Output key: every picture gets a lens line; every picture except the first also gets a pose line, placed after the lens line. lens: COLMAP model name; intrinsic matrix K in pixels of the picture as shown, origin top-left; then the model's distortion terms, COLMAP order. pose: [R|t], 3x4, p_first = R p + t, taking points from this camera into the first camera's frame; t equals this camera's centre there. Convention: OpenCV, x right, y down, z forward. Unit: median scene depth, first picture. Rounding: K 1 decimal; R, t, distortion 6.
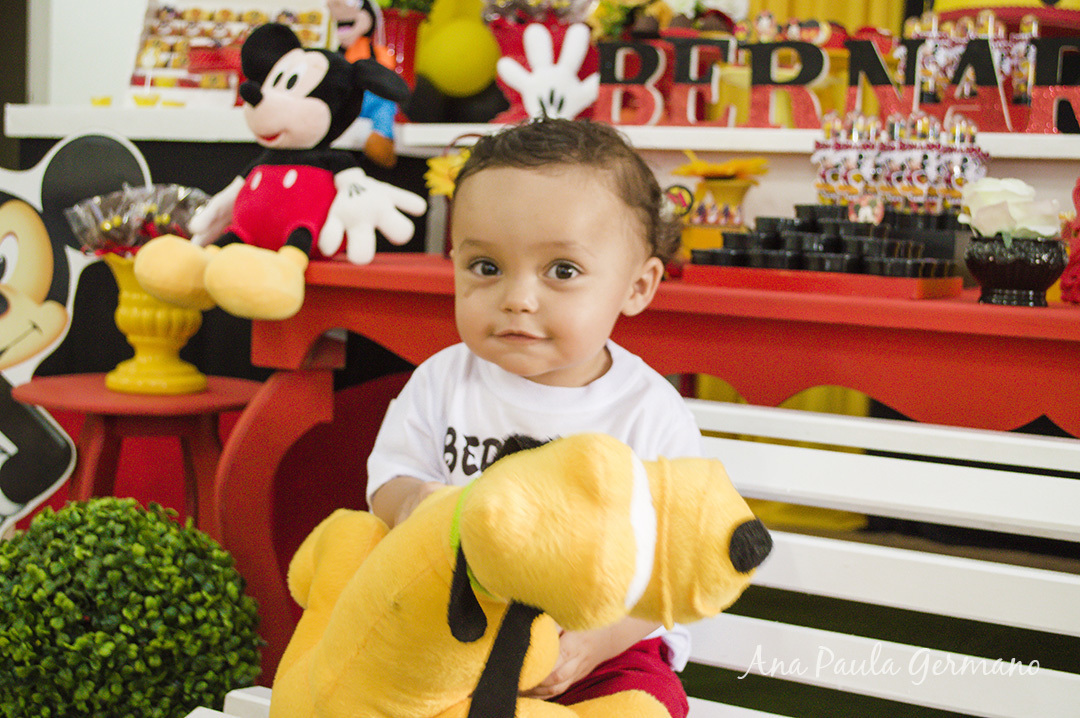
lens RADIAL K [[1406.0, 0, 540.0], [0, 1406.0, 359.0], [0, 0, 1]] dist [-0.027187, -0.025369]
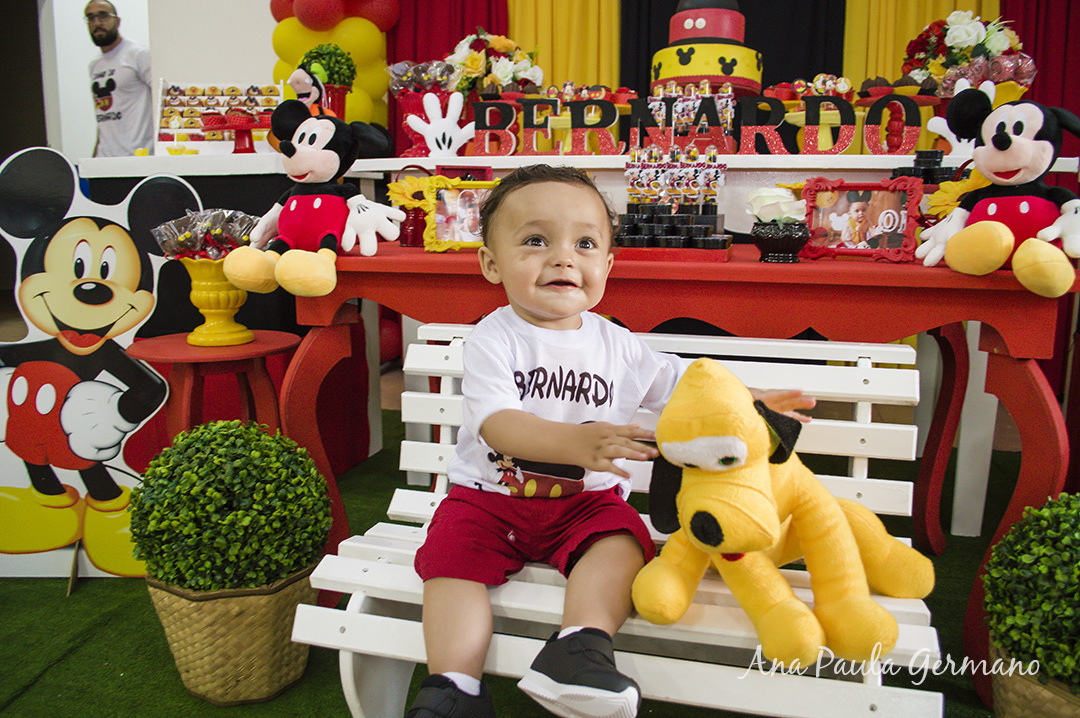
lens RADIAL K [[834.3, 0, 540.0], [0, 834.3, 359.0], [0, 0, 1]] dist [-0.077501, -0.001751]
pose [[0.979345, -0.079482, 0.185917, -0.124200], [0.062595, 0.993507, 0.095008, -0.030328], [-0.192261, -0.081408, 0.977961, 0.055546]]
